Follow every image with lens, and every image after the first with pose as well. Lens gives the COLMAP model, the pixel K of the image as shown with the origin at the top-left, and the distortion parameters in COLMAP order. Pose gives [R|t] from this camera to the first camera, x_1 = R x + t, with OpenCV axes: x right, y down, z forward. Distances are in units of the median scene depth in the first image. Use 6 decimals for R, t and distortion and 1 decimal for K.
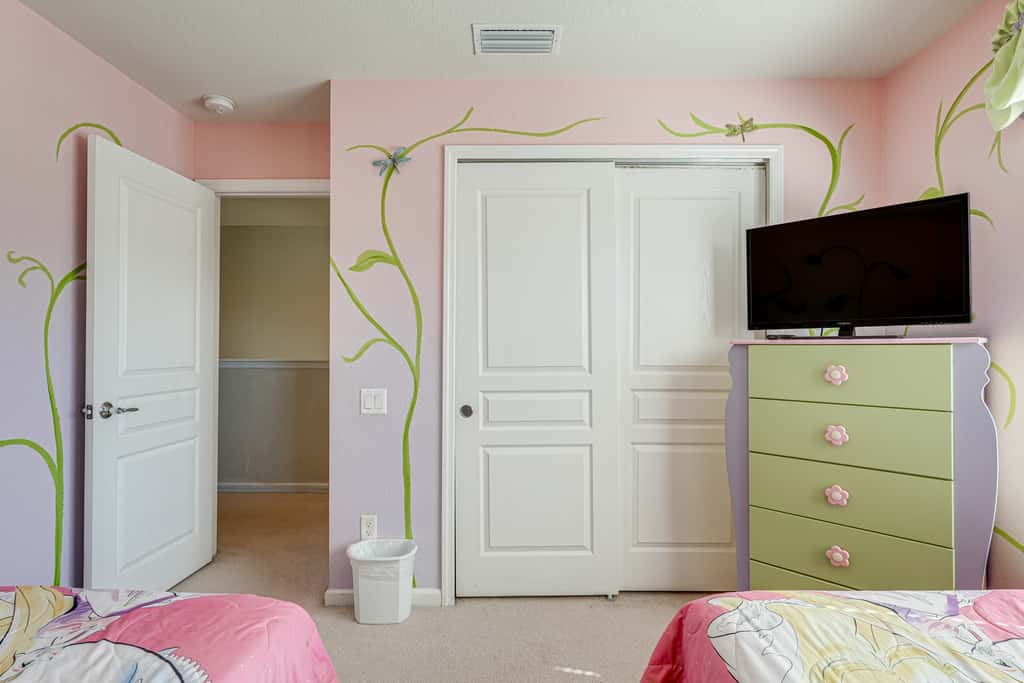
lens RADIAL K [[500.9, 0, 512.0], [0, 500.9, 344.9], [0, 0, 1]] dist [-0.000828, -0.000372]
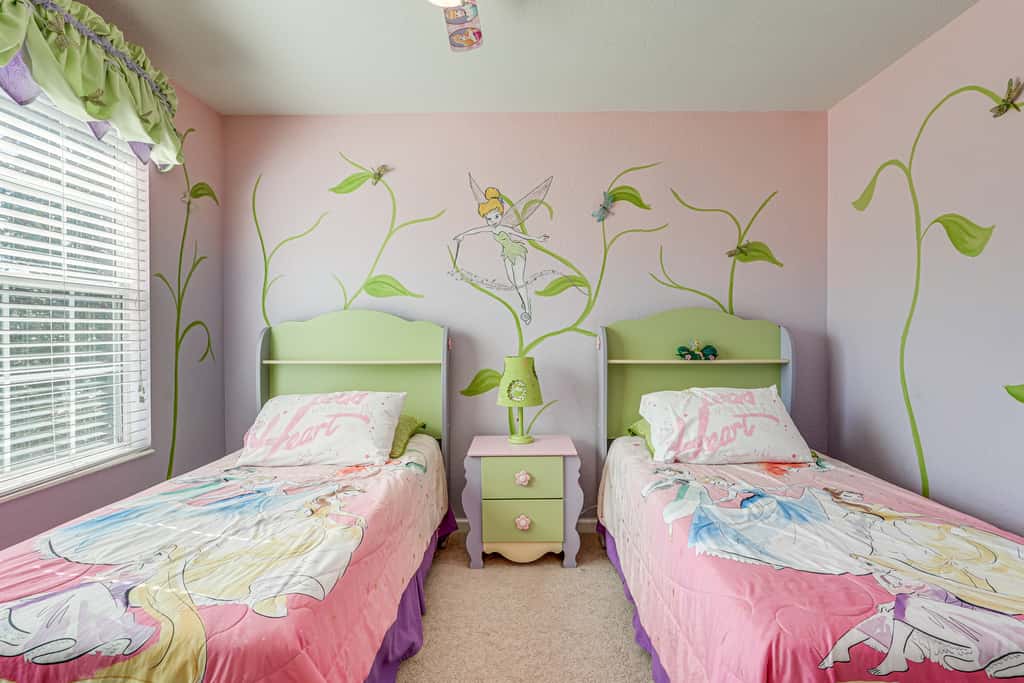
lens RADIAL K [[537.1, 0, 513.3], [0, 537.1, 335.4], [0, 0, 1]] dist [-0.002019, 0.001717]
pose [[-0.999964, 0.000411, 0.008459, -0.023360], [0.000441, 0.999993, 0.003602, 0.014402], [-0.008458, 0.003606, -0.999958, 2.147025]]
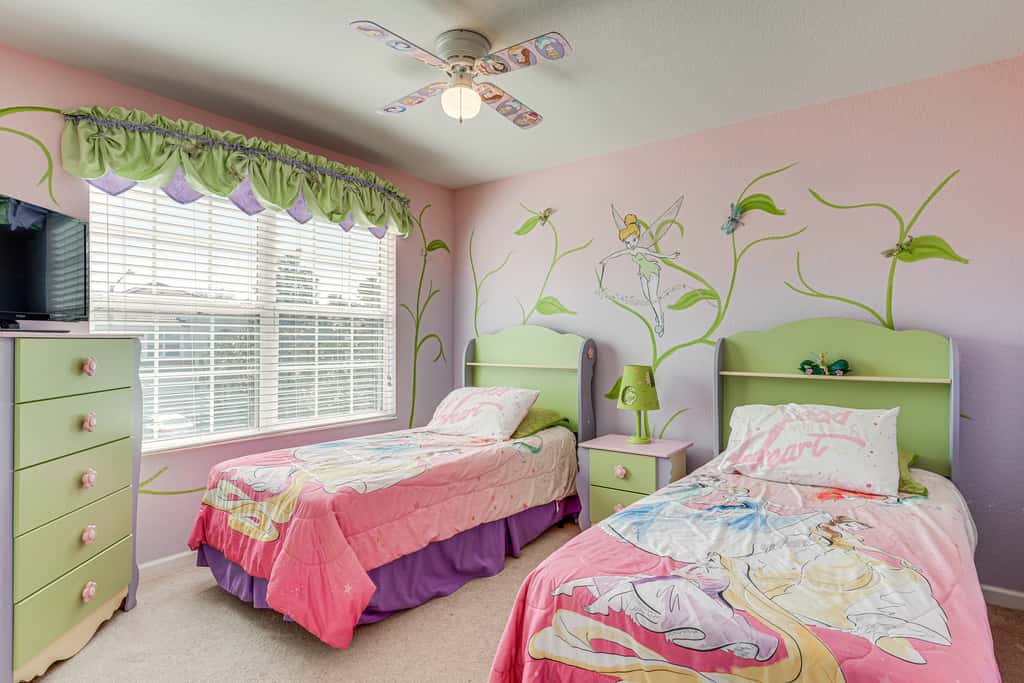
lens RADIAL K [[541.8, 0, 512.0], [0, 541.8, 341.5], [0, 0, 1]] dist [0.000017, 0.000324]
pose [[-0.792757, -0.003710, 0.609526, -1.286025], [-0.007092, 0.999970, -0.003139, 0.011746], [-0.609496, -0.006811, -0.792760, 2.276426]]
